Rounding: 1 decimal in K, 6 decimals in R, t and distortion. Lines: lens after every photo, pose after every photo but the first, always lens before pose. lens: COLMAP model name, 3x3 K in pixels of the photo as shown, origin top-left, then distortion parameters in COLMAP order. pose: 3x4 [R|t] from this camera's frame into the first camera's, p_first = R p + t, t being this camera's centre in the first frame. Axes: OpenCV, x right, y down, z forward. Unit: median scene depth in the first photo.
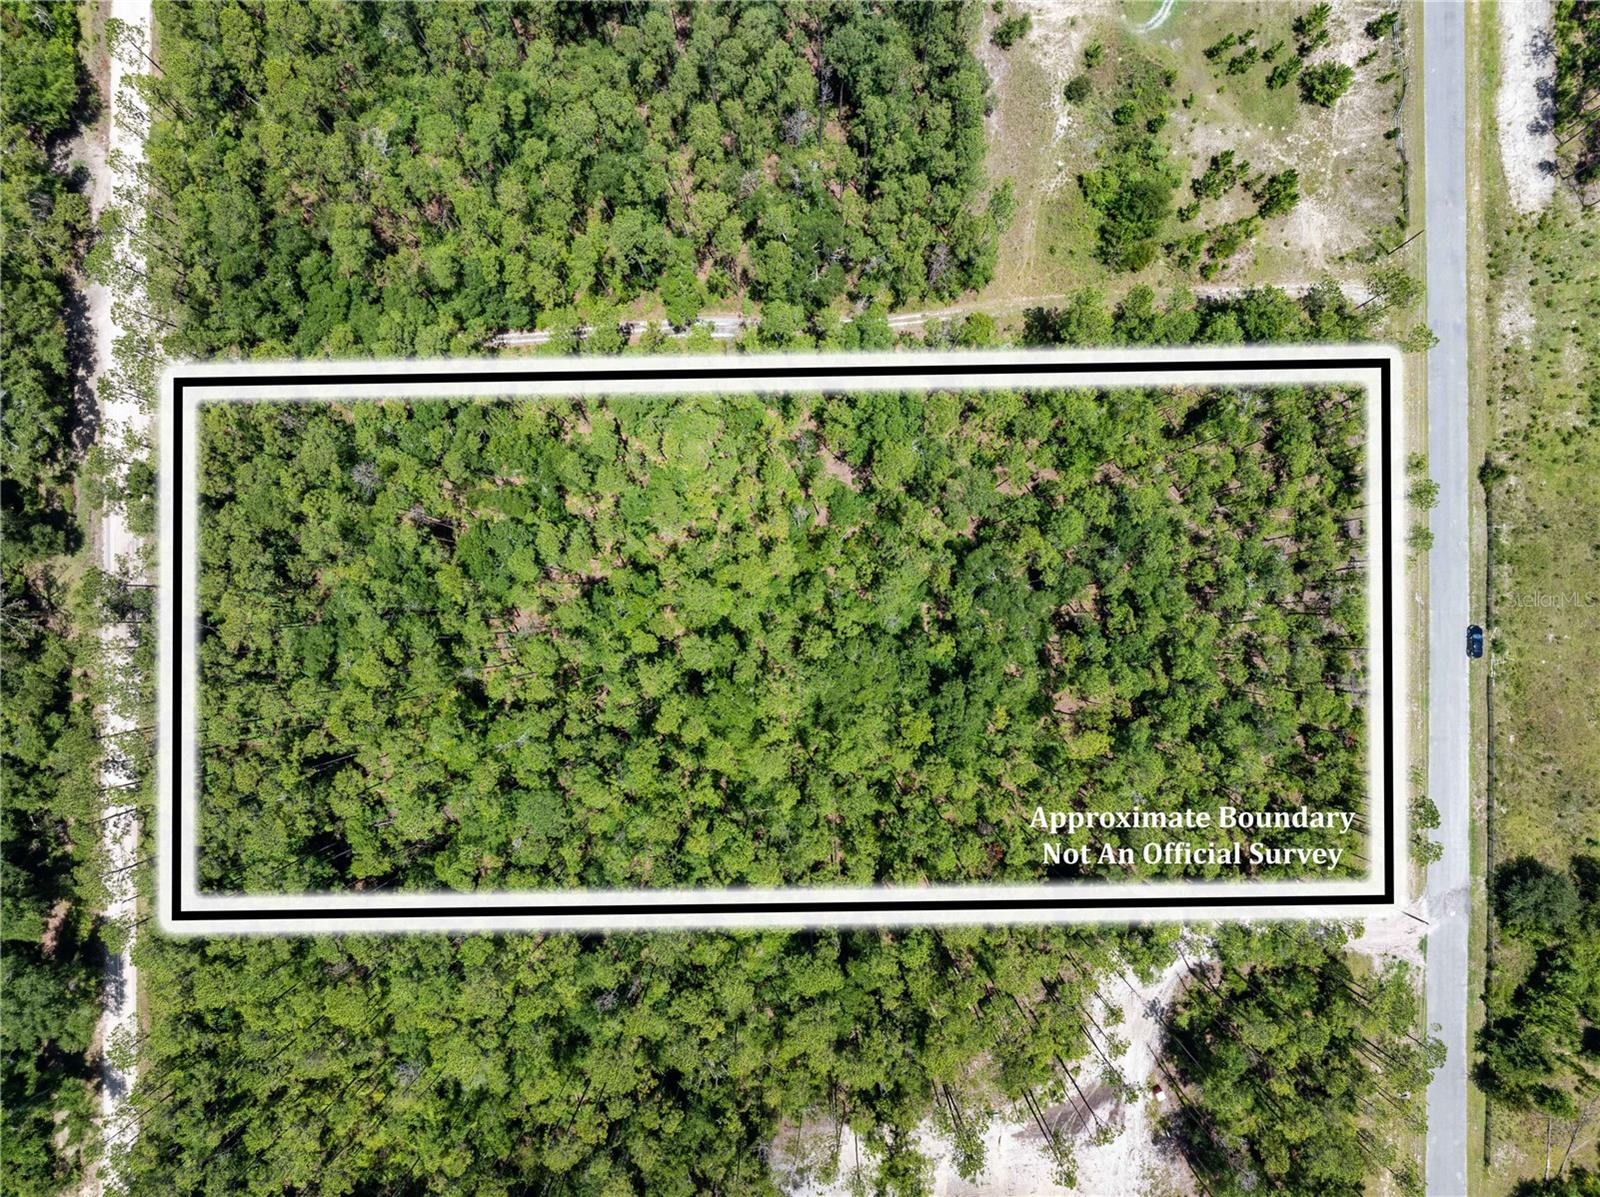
lens RADIAL K [[1131.4, 0, 803.9], [0, 1131.4, 594.4], [0, 0, 1]] dist [-0.057748, 0.032673]
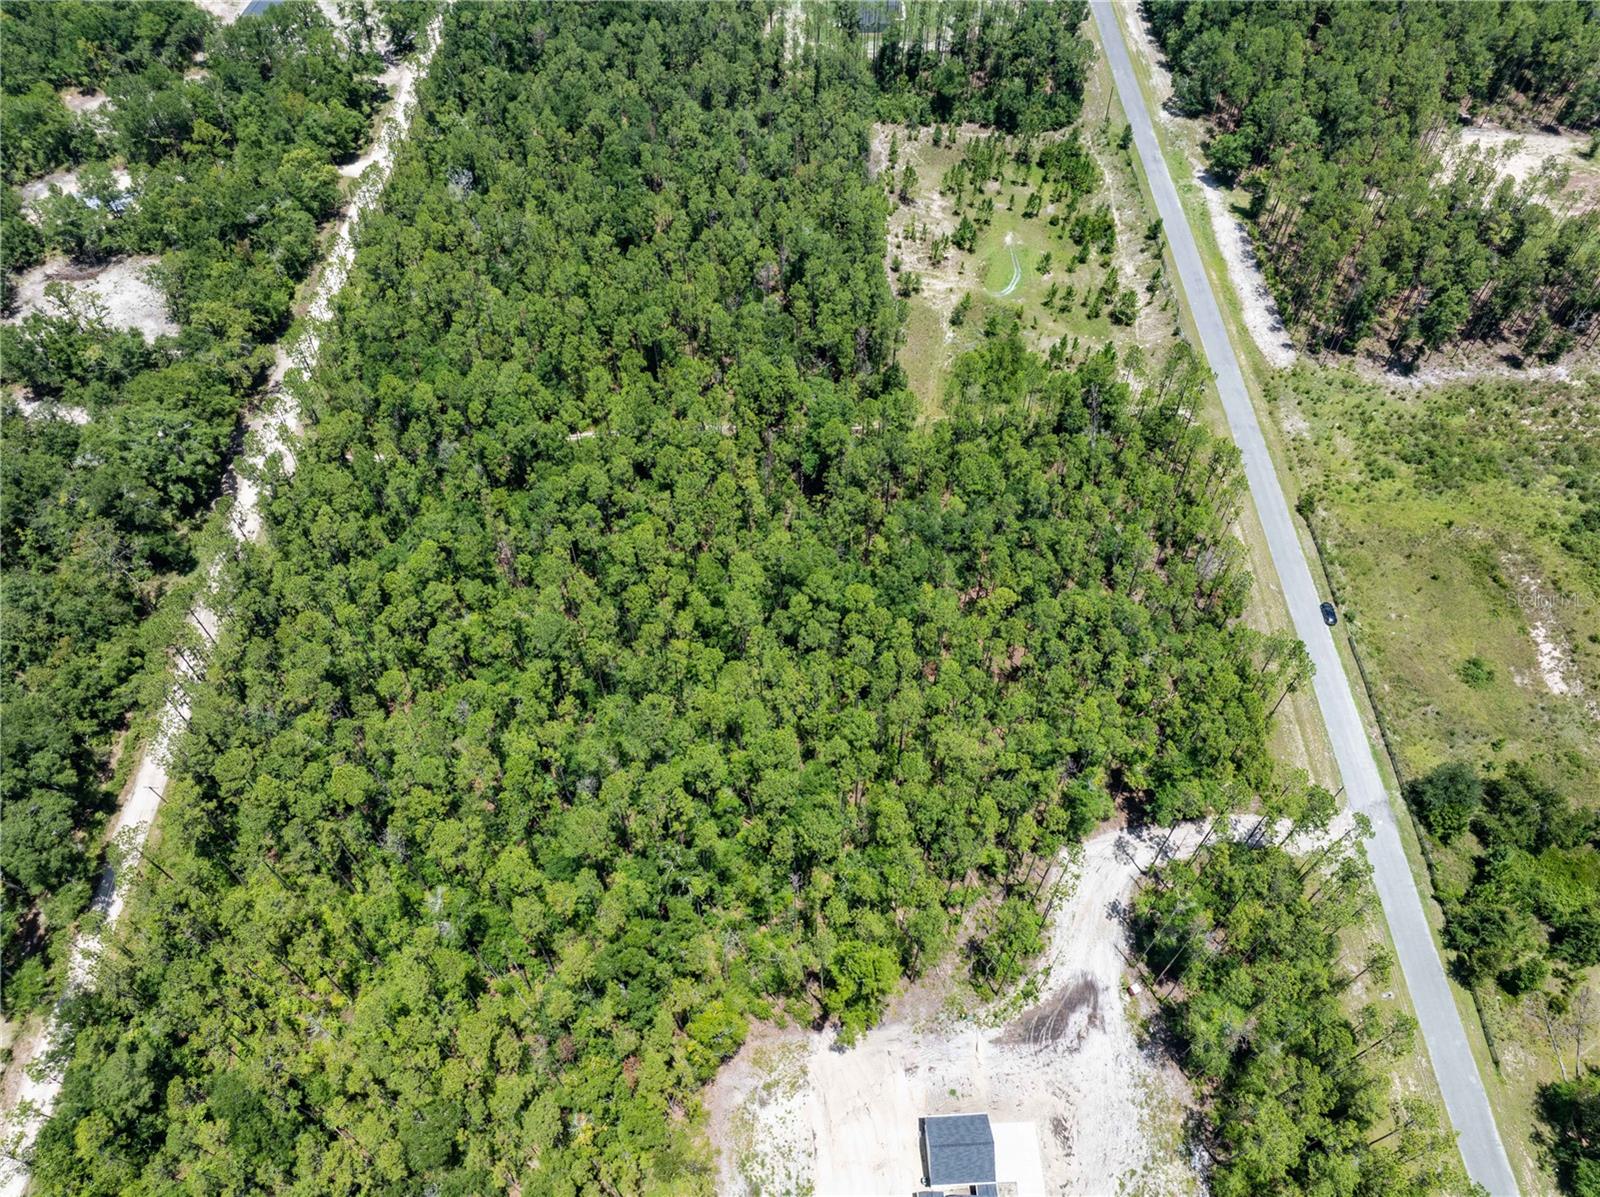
lens RADIAL K [[1131.4, 0, 800.7], [0, 1131.4, 594.3], [0, 0, 1]] dist [-0.057748, 0.032673]
pose [[0.999889, -0.014429, 0.003742, 0.026955], [0.013924, 0.814417, -0.580114, 0.719441], [0.005323, 0.580101, 0.814527, -0.002831]]
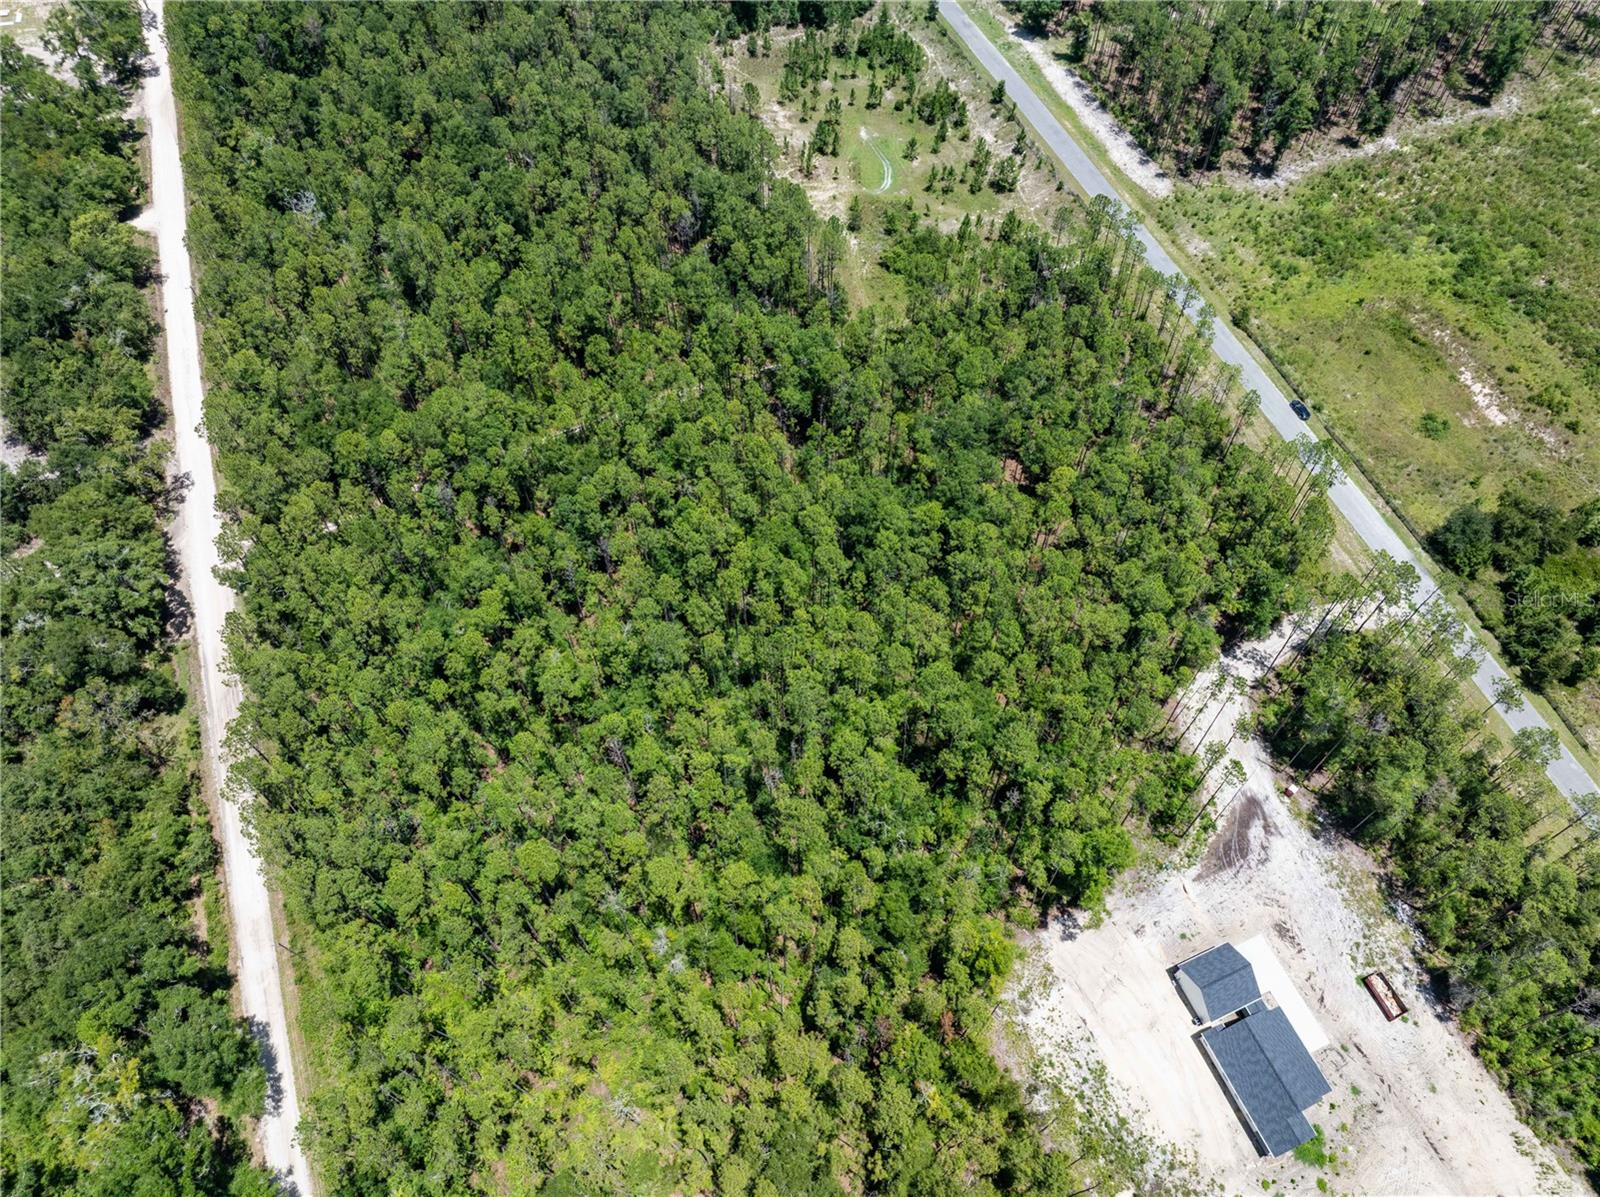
lens RADIAL K [[1131.4, 0, 800.9], [0, 1131.4, 597.3], [0, 0, 1]] dist [-0.057748, 0.032673]
pose [[0.931458, -0.311652, 0.187775, -0.254372], [0.363845, 0.795397, -0.484726, 0.637512], [0.001710, 0.519823, 0.854272, -0.005101]]
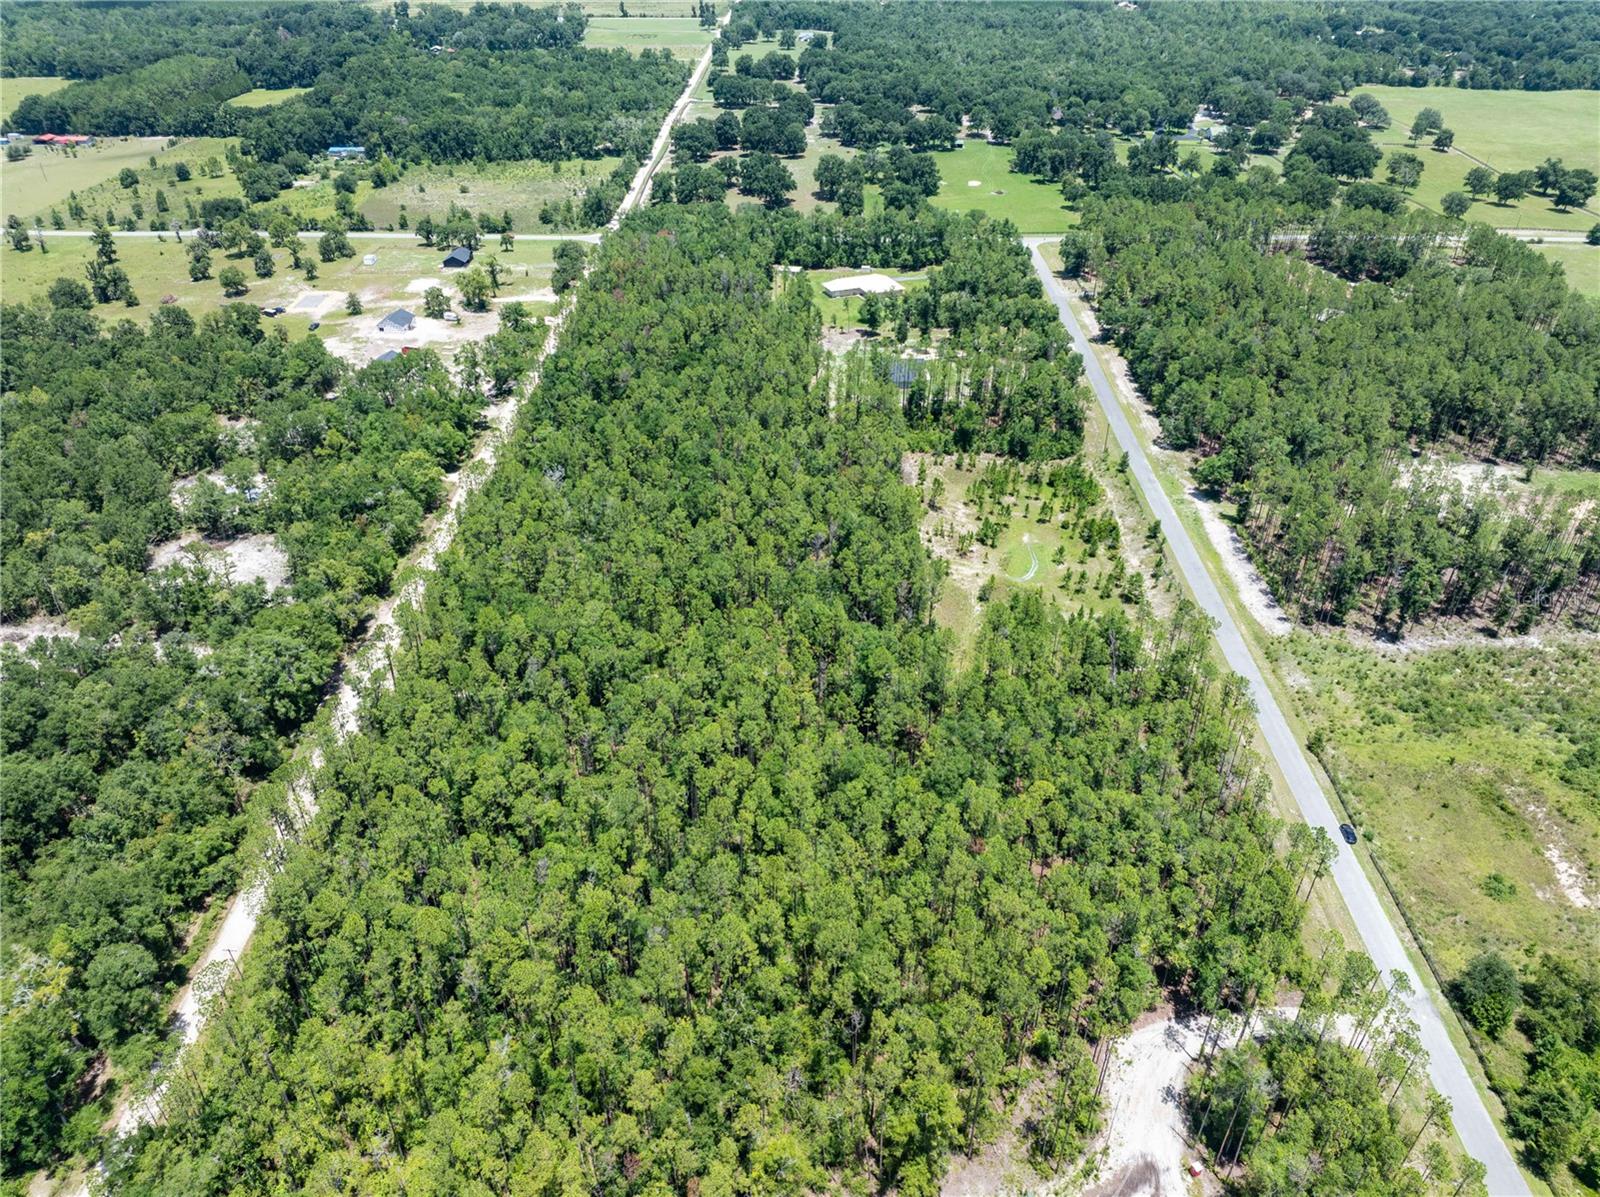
lens RADIAL K [[1131.4, 0, 799.7], [0, 1131.4, 592.9], [0, 0, 1]] dist [-0.057748, 0.032673]
pose [[0.999976, 0.003814, -0.005753, -0.019755], [-0.006901, 0.568396, -0.822726, 0.941301], [0.000132, 0.822746, 0.568409, 0.045076]]
